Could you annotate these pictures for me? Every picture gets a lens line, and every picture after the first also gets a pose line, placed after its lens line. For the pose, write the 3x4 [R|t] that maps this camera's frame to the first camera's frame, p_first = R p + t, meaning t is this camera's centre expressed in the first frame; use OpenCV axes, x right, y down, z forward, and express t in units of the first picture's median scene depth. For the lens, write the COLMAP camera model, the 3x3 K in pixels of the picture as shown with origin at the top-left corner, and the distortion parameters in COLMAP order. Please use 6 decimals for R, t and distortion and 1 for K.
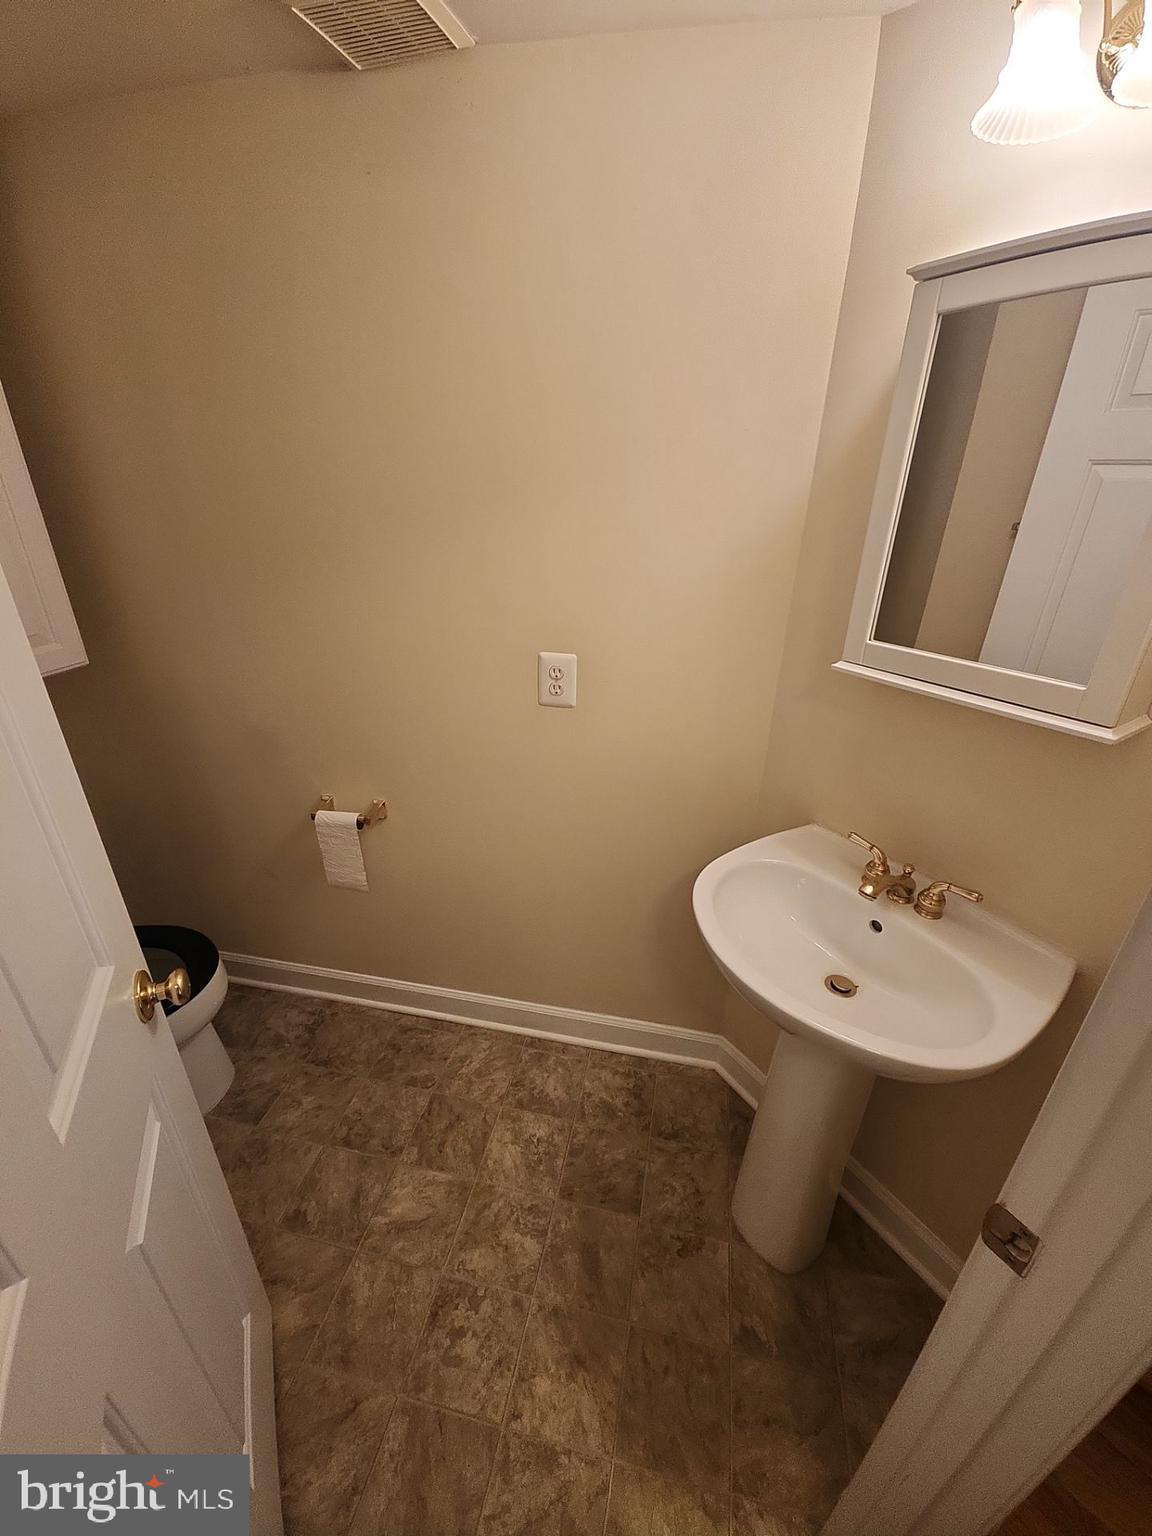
lens RADIAL K [[611.0, 0, 571.1], [0, 611.0, 762.4], [0, 0, 1]] dist [0.001815, -0.005985]
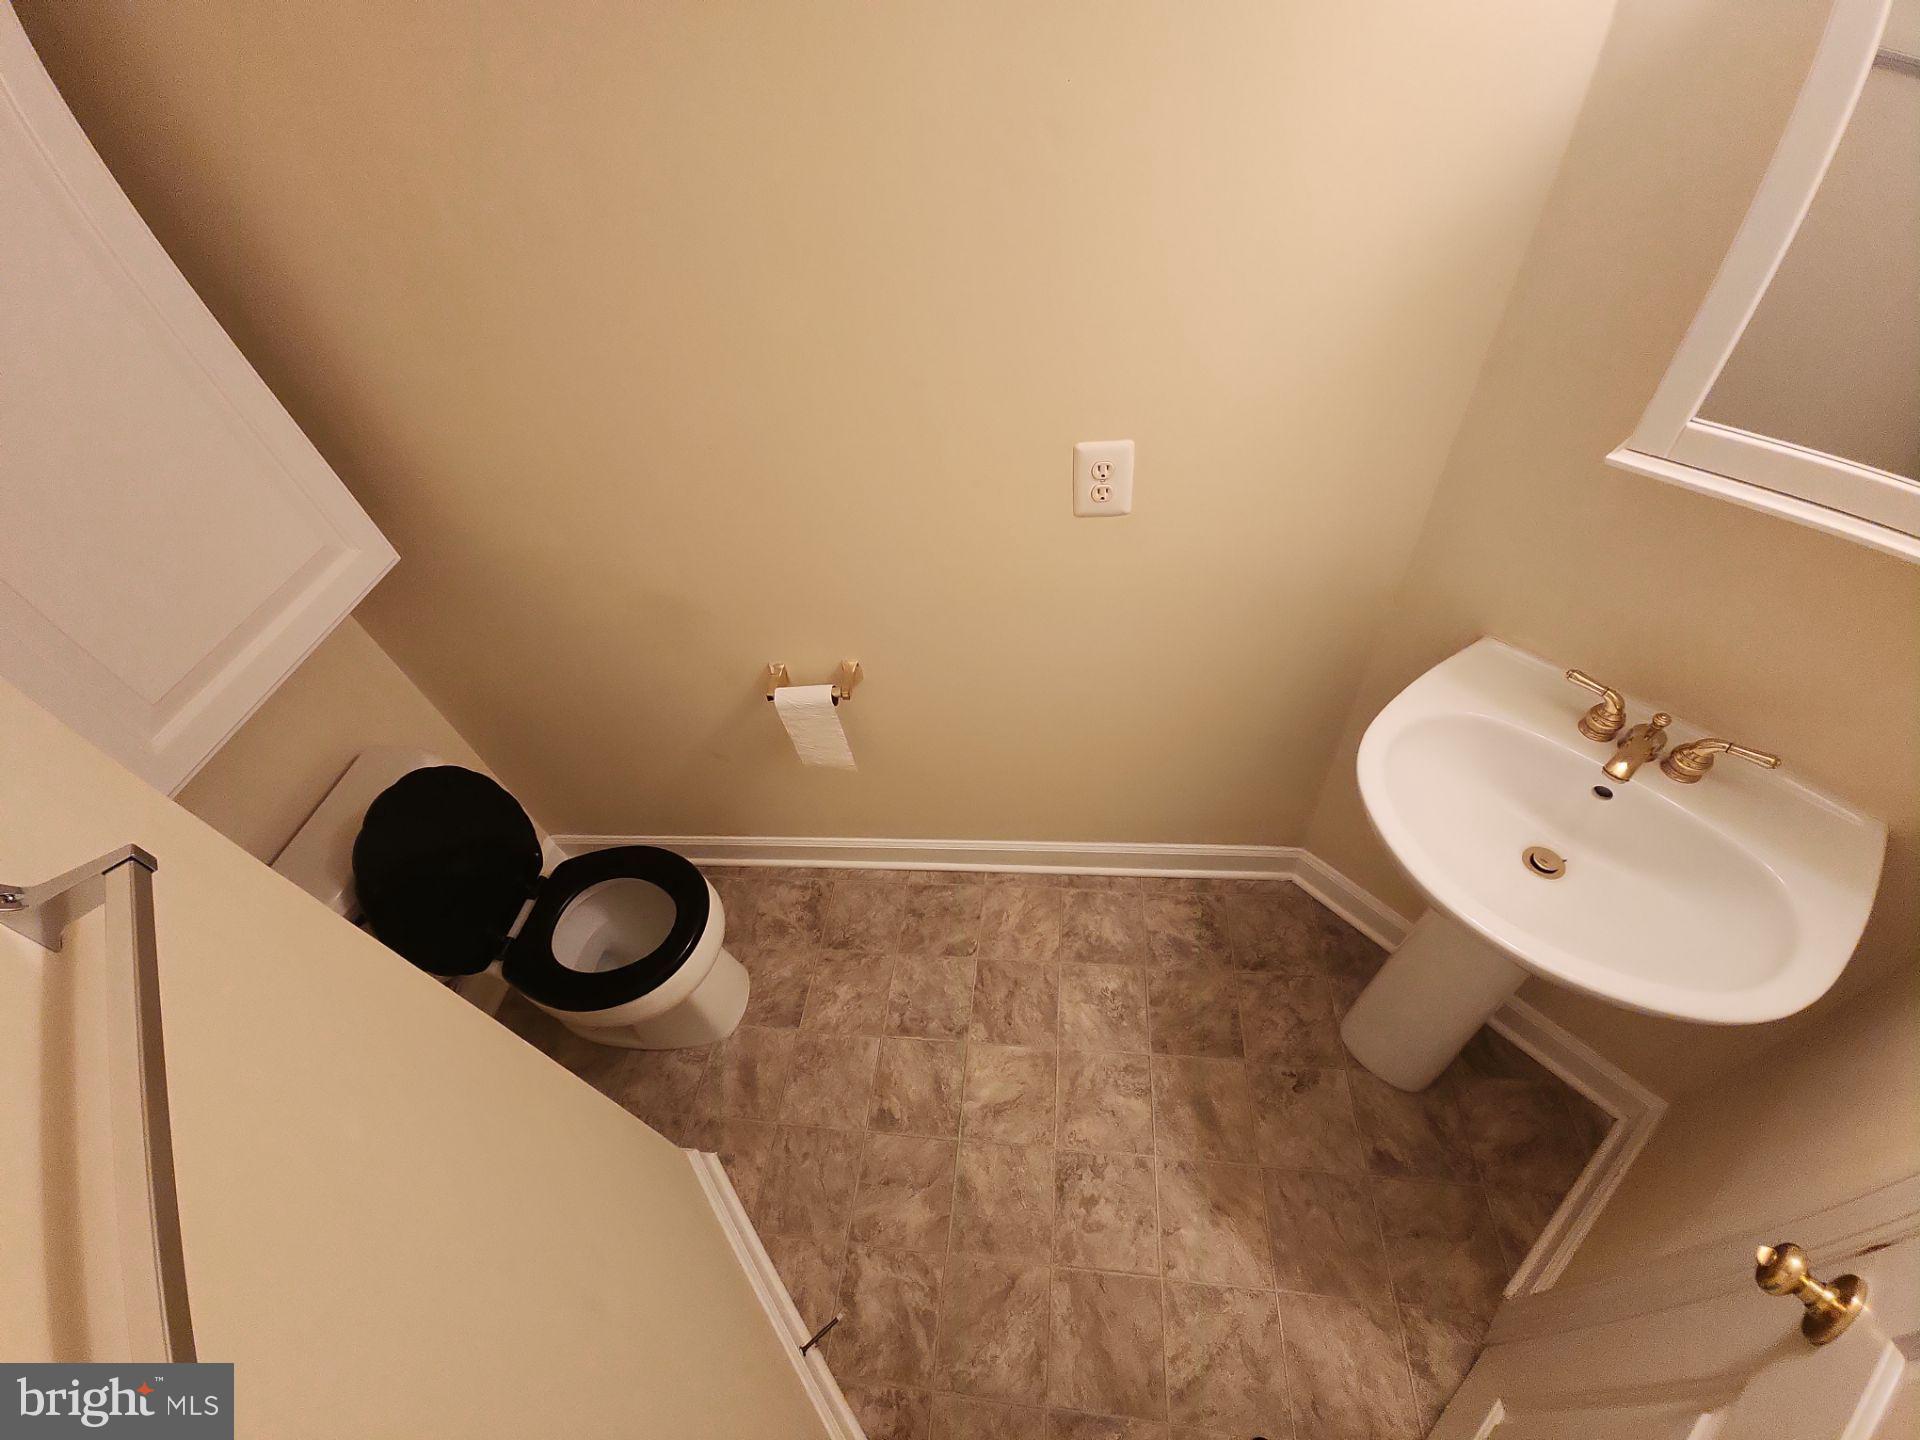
lens RADIAL K [[772.3, 0, 969.6], [0, 772.3, 725.9], [0, 0, 1]] dist [-0.001293, 0.000006]
pose [[0.986039, -0.164017, -0.028737, -0.188737], [0.162634, 0.911557, 0.377642, -0.234306], [-0.035745, -0.377043, 0.925506, 0.122823]]
